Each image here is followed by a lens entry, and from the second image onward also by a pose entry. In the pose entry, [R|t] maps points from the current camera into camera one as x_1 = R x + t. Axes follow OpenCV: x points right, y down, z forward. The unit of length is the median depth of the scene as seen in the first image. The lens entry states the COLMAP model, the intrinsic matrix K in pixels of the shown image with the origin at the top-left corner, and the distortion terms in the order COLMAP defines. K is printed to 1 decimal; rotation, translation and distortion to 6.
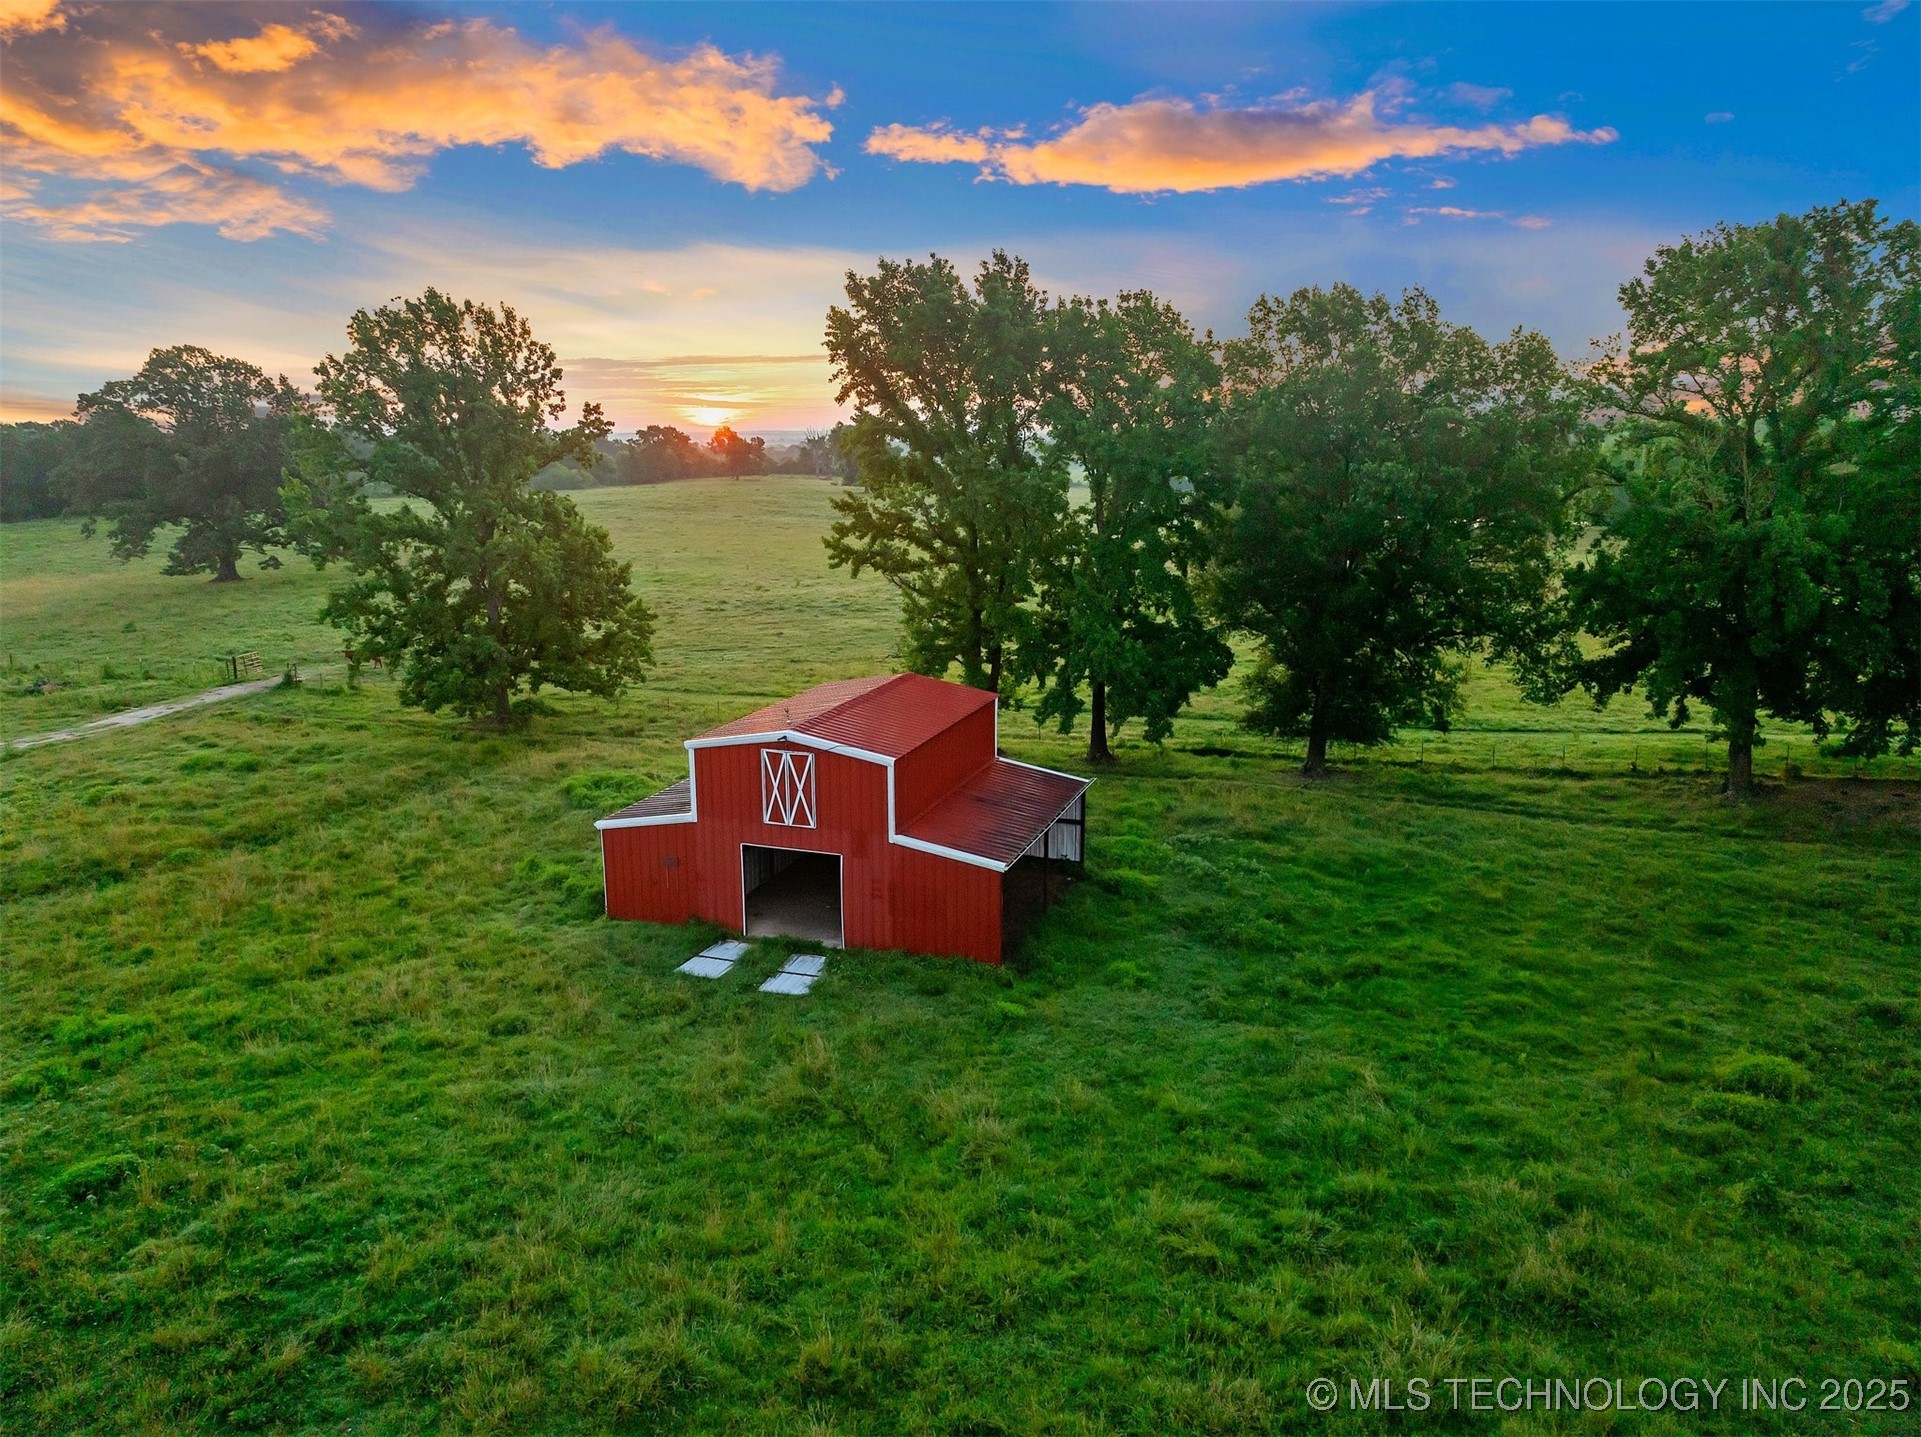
lens RADIAL K [[1348.9, 0, 954.9], [0, 1348.9, 724.3], [0, 0, 1]] dist [-0.032630, -0.002110]
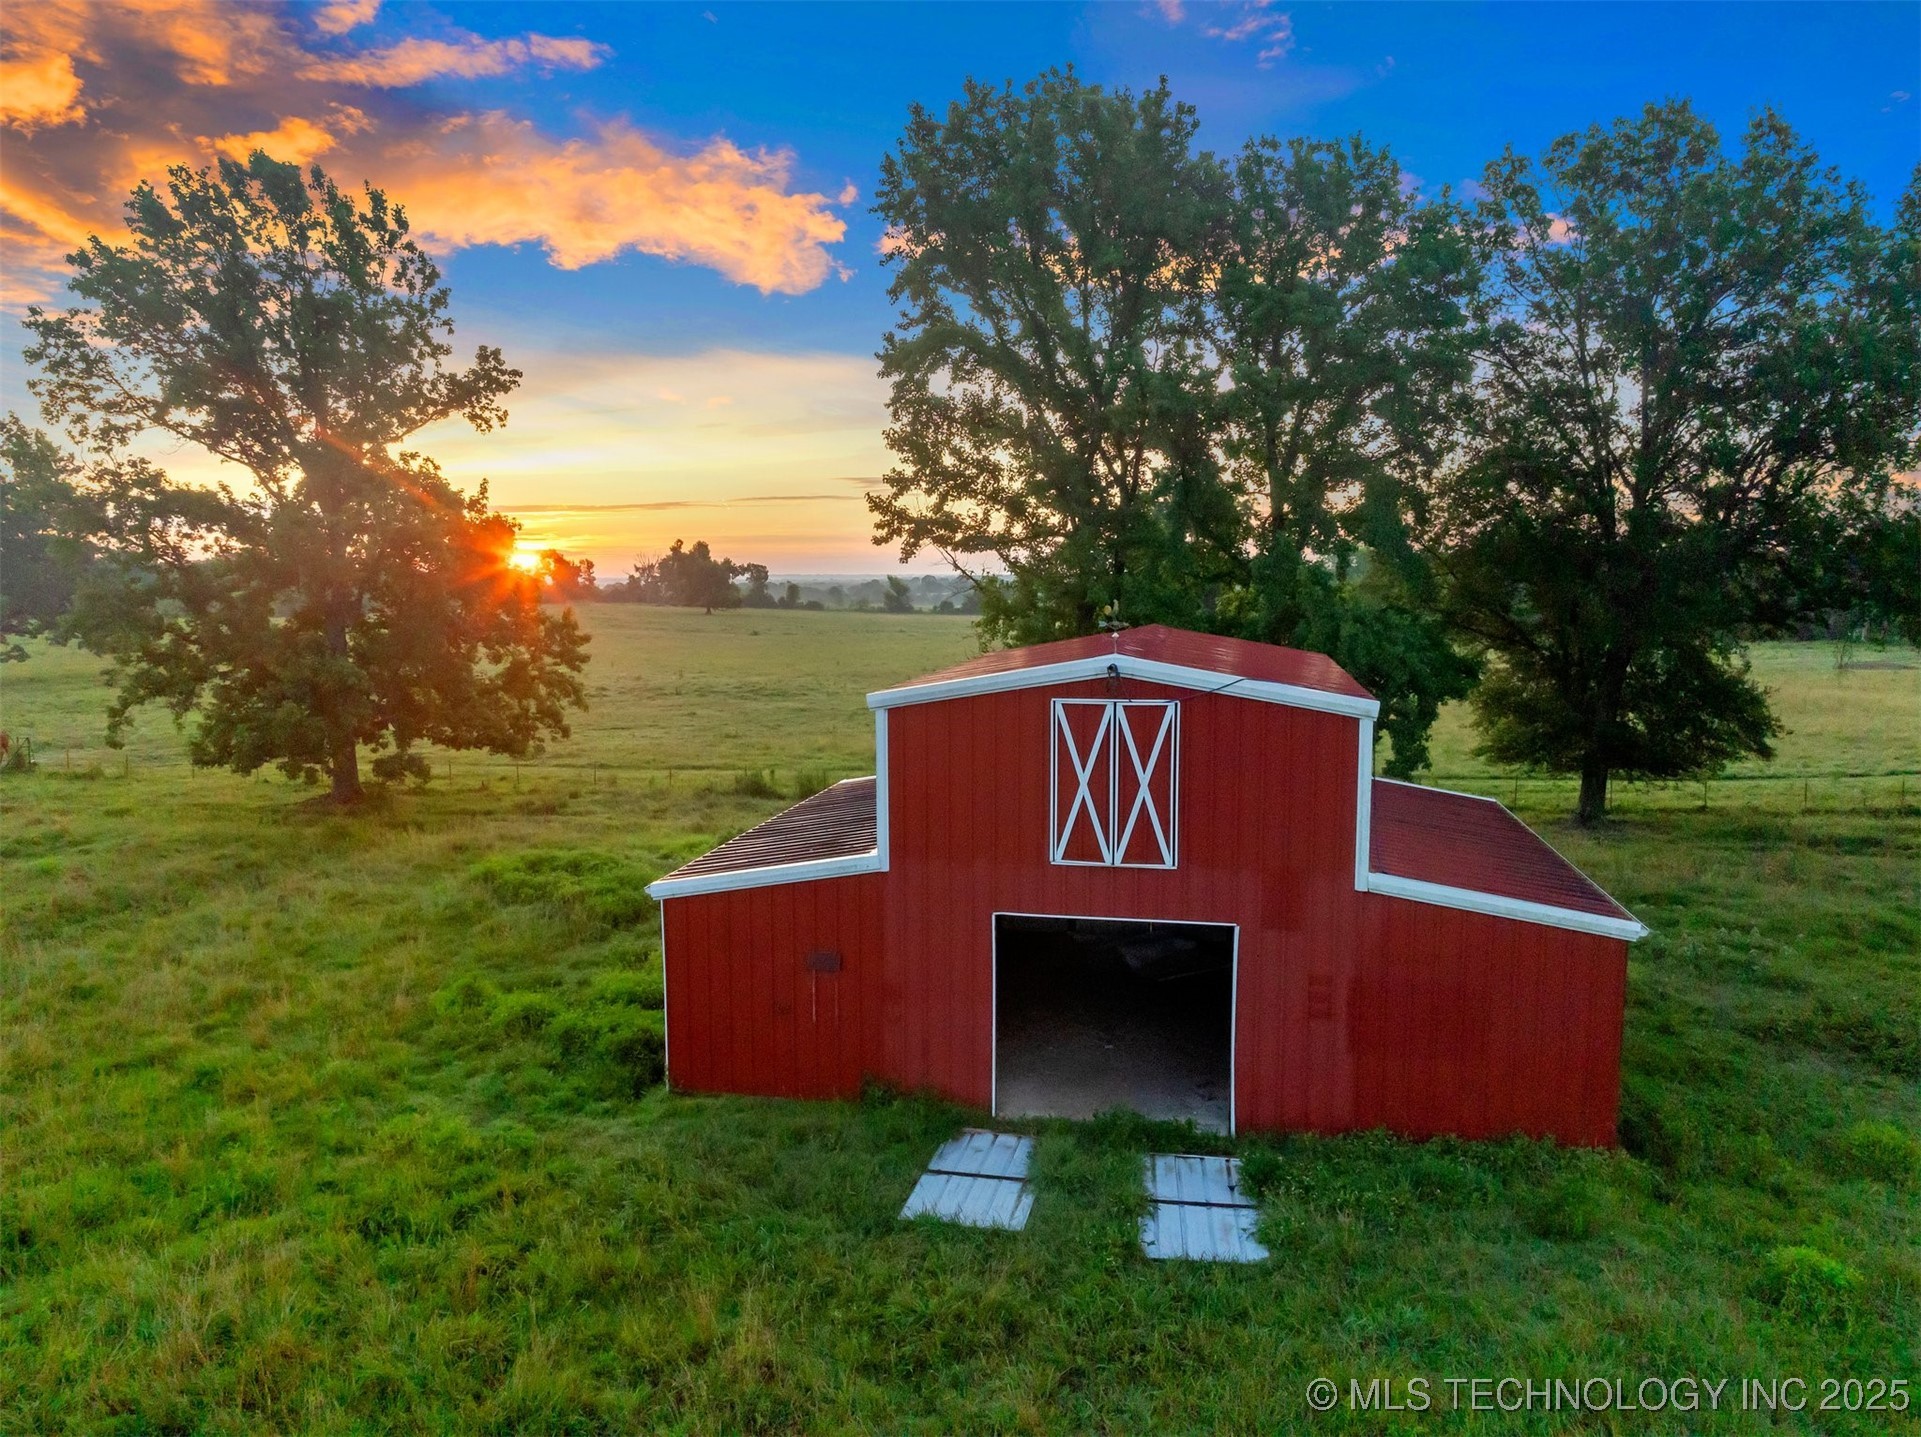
lens RADIAL K [[1353.0, 0, 946.1], [0, 1353.0, 718.8], [0, 0, 1]] dist [-0.037790, 0.005273]
pose [[0.991269, -0.016012, 0.130879, -0.186054], [0.030371, 0.993636, -0.108465, 0.057248], [-0.128310, 0.111493, 0.985447, 0.428682]]
